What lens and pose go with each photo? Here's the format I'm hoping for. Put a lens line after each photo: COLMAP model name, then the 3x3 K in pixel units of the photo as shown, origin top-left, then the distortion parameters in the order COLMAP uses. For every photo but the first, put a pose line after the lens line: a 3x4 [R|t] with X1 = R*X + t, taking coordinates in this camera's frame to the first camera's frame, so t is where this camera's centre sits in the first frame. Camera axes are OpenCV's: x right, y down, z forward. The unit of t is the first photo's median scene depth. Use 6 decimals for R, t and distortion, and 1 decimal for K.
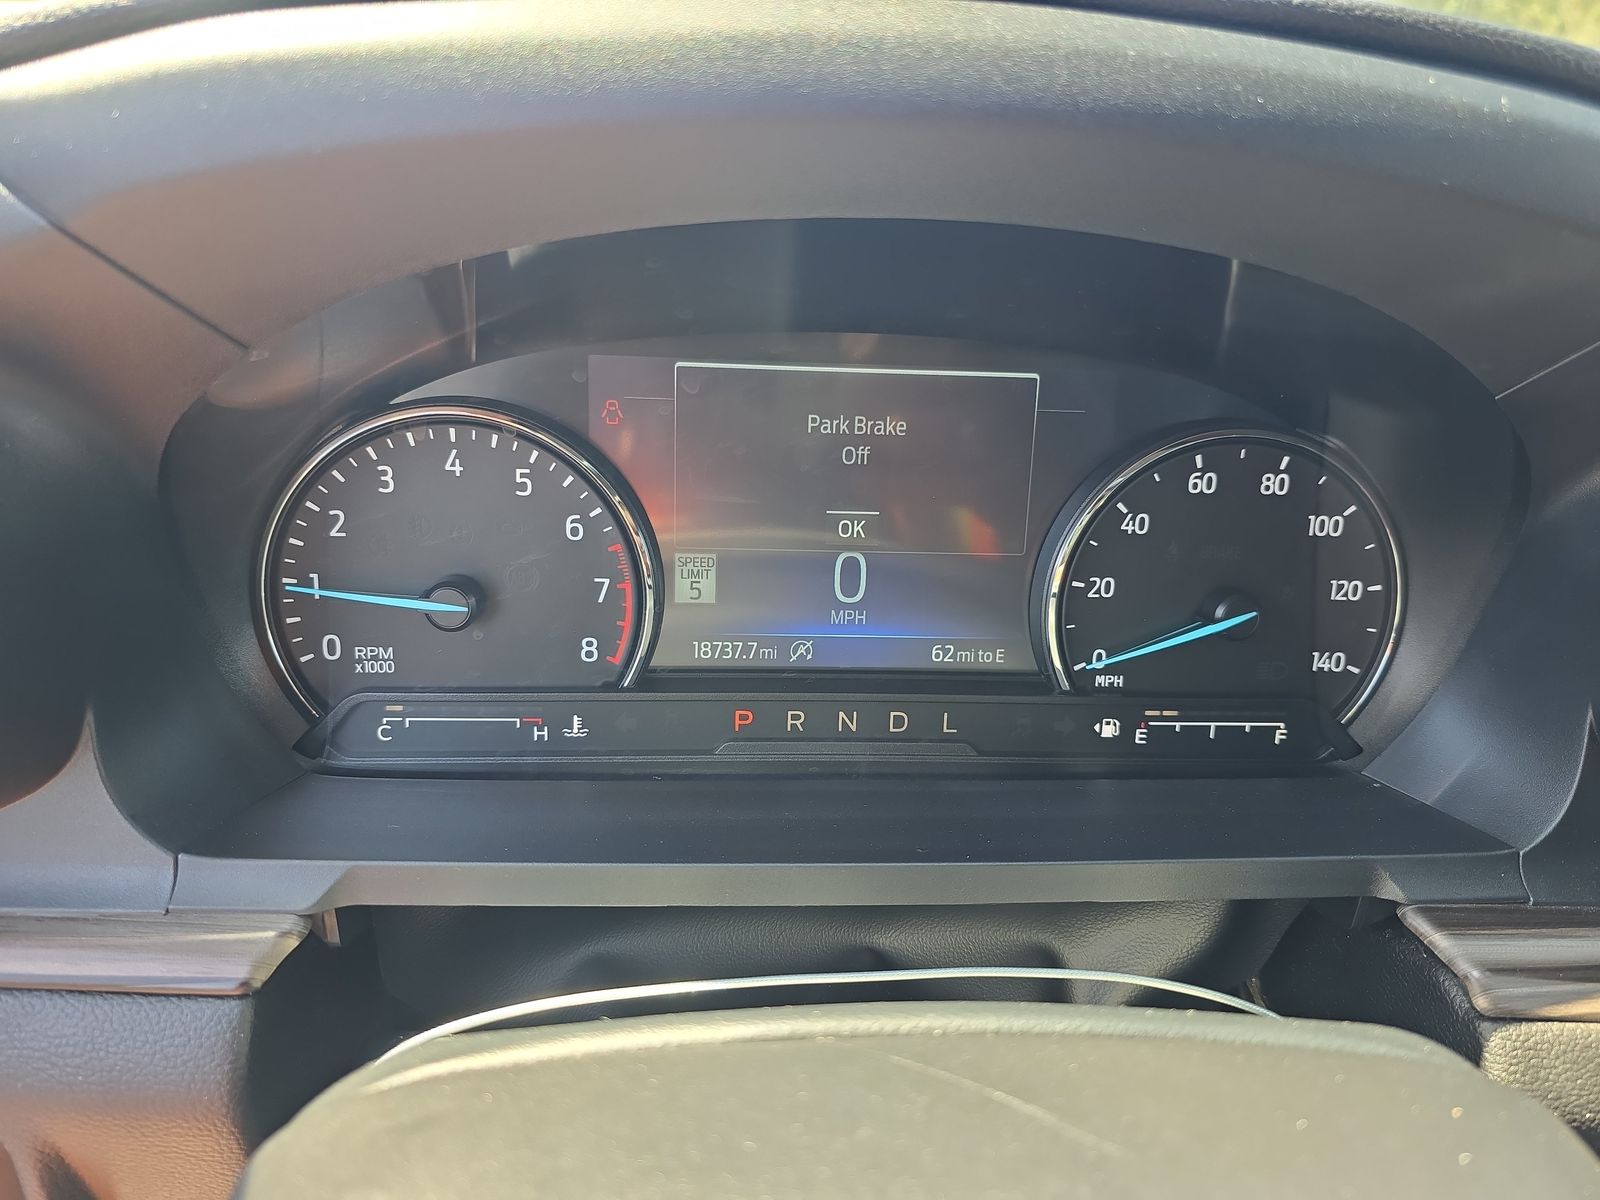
lens RADIAL K [[1153.2, 0, 767.9], [0, 1153.2, 629.4], [0, 0, 1]] dist [0.039675, -0.081363]
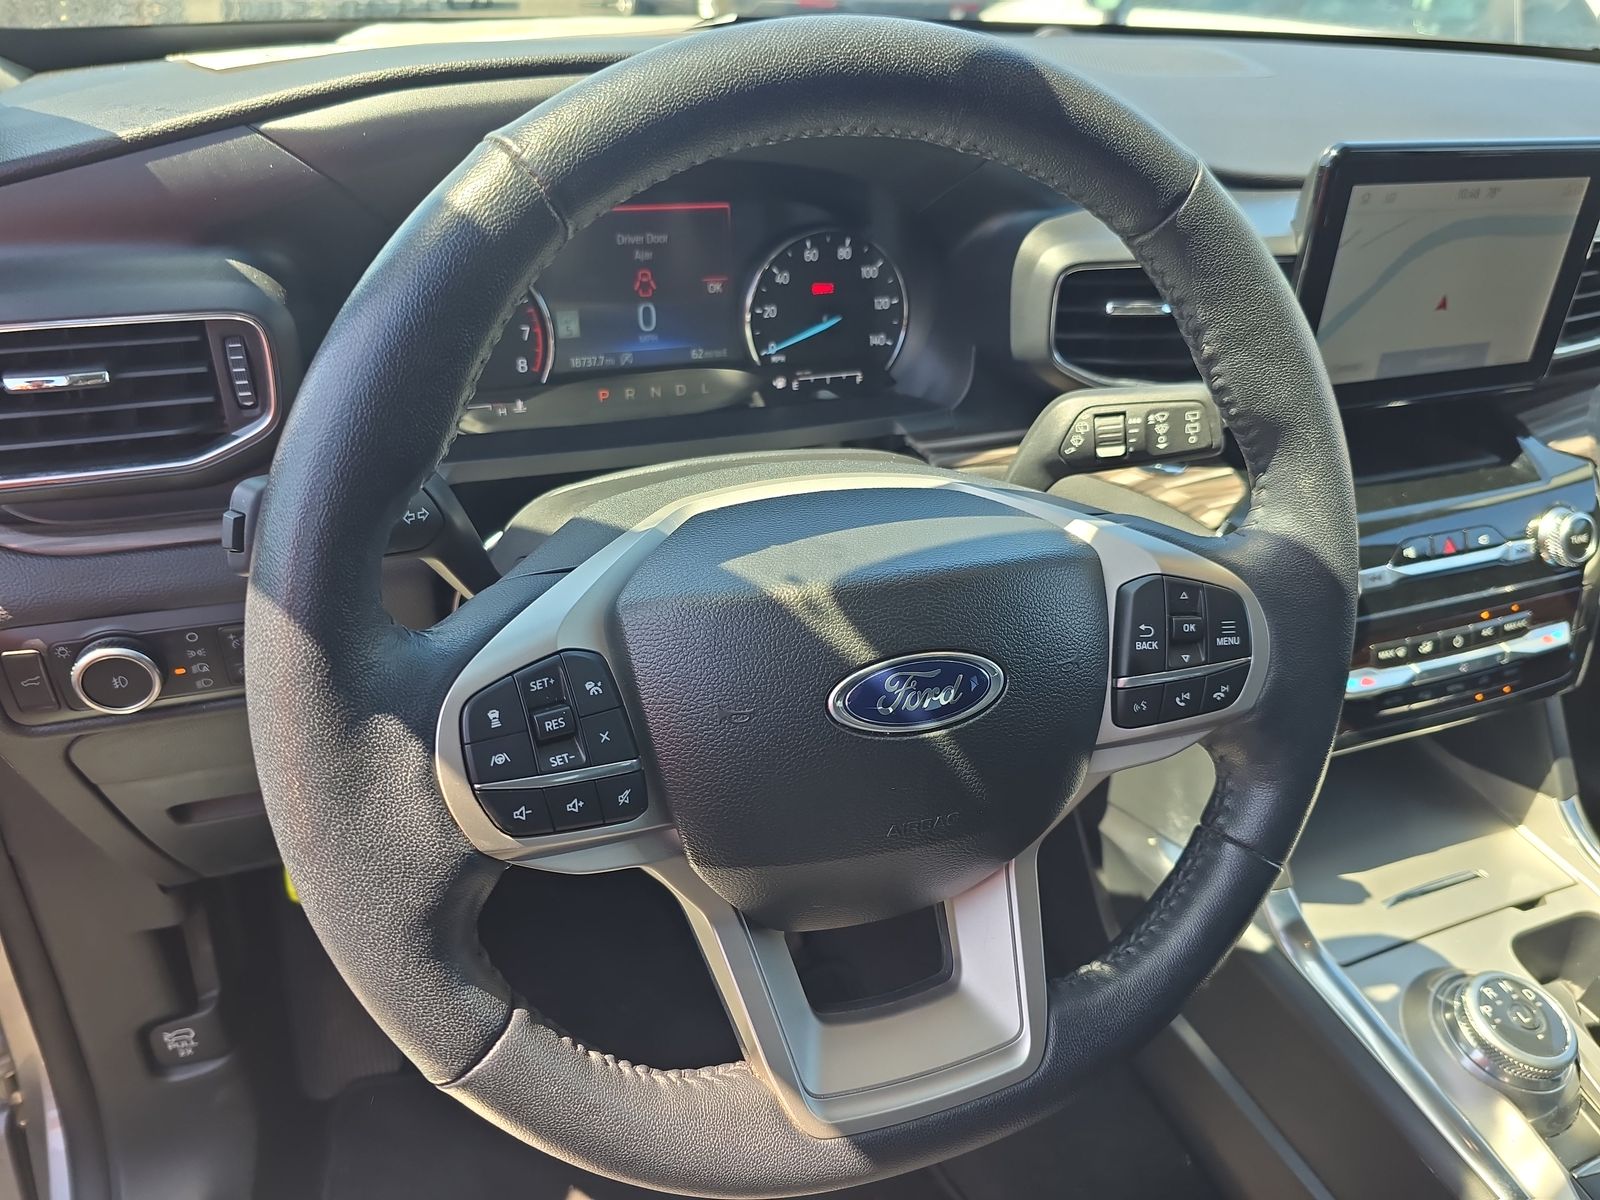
lens RADIAL K [[1153.2, 0, 767.9], [0, 1153.2, 629.4], [0, 0, 1]] dist [0.039675, -0.081363]
pose [[0.957148, -0.151002, 0.247117, -0.301690], [0.102767, 0.974869, 0.197658, 0.106286], [-0.270754, -0.163792, 0.948612, -1.019622]]
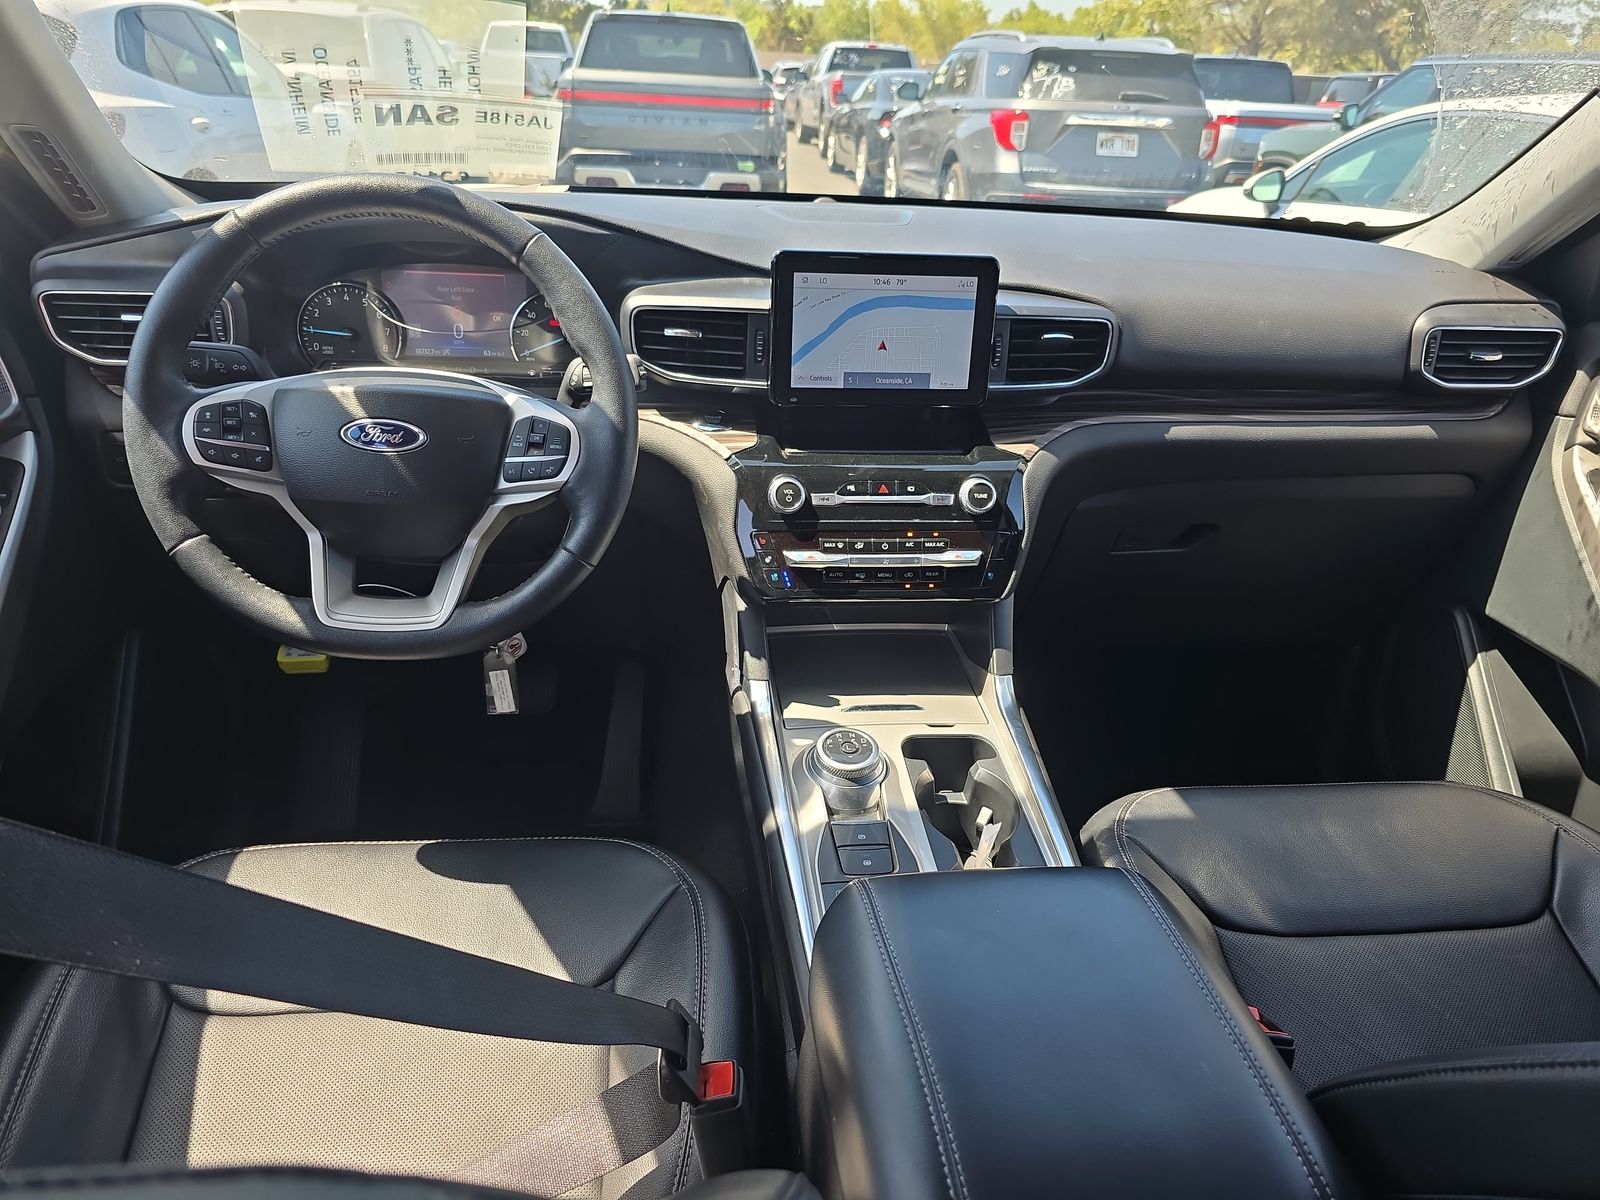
lens RADIAL K [[1153.2, 0, 767.9], [0, 1153.2, 629.4], [0, 0, 1]] dist [0.039675, -0.081363]
pose [[0.999245, -0.010902, 0.037289, 0.922247], [0.009032, 0.998711, 0.049940, 0.739697], [-0.037786, -0.049566, 0.998056, -2.808147]]
